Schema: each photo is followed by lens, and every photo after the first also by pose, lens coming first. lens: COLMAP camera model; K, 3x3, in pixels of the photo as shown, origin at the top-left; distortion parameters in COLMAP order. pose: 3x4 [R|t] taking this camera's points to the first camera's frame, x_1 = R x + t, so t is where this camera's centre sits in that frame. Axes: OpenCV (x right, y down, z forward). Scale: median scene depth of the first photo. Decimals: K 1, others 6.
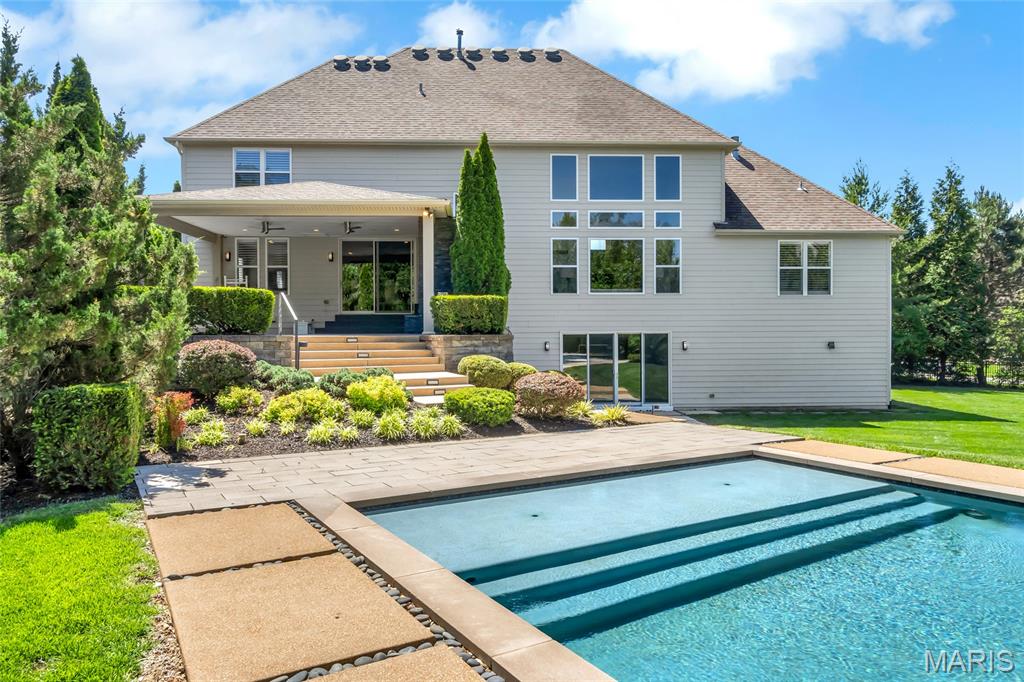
lens RADIAL K [[679.4, 0, 515.9], [0, 679.4, 341.8], [0, 0, 1]] dist [0.015746, -0.007027]
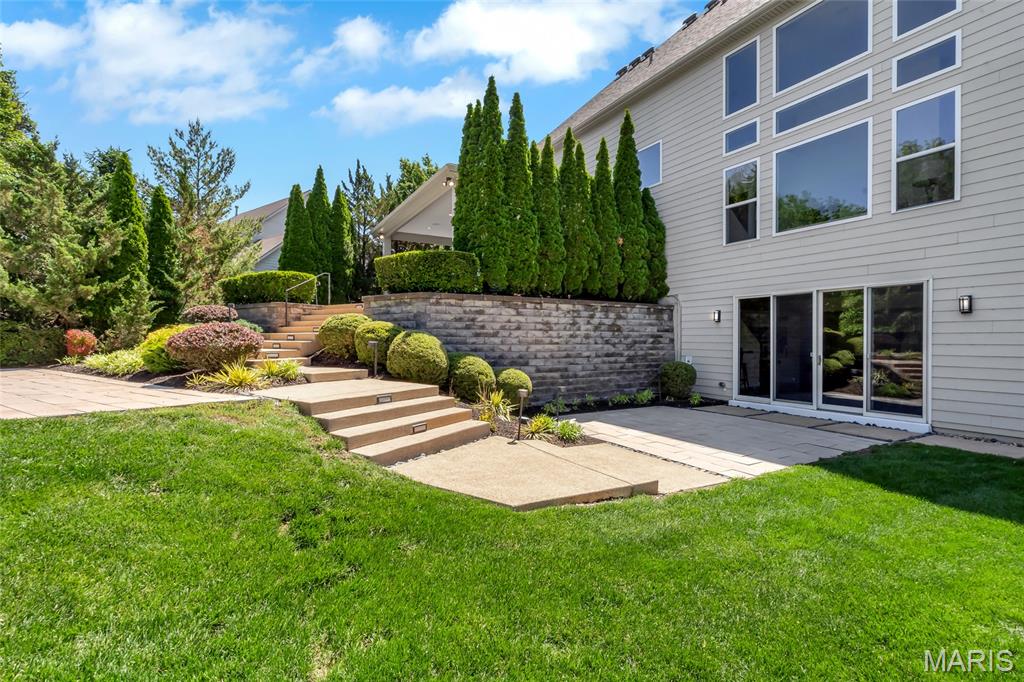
lens RADIAL K [[457.9, 0, 515.4], [0, 457.9, 344.3], [0, 0, 1]] dist [-0.002695, 0.001922]
pose [[0.460296, 0.016316, -0.887616, 0.391100], [-0.008529, 0.999866, 0.013957, 0.032547], [0.887725, 0.001146, 0.460373, 0.563597]]
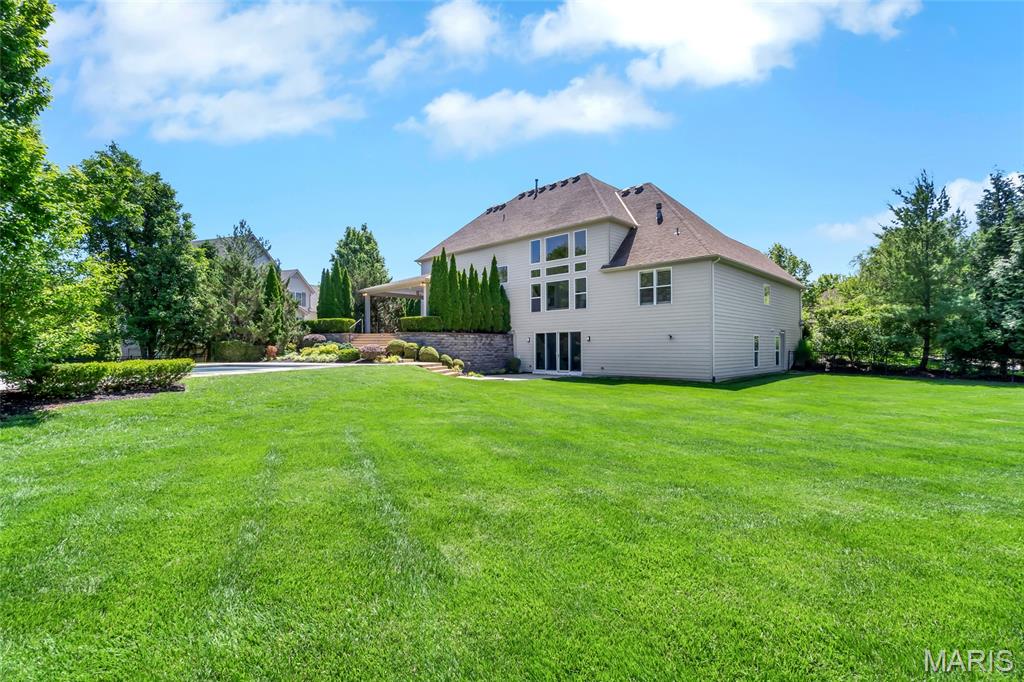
lens RADIAL K [[457.9, 0, 515.8], [0, 457.9, 345.5], [0, 0, 1]] dist [-0.002695, 0.001922]
pose [[0.700222, -0.001339, -0.713924, 0.950008], [-0.004805, 0.999967, -0.006589, 0.032213], [0.713909, 0.008044, 0.700192, 0.054613]]
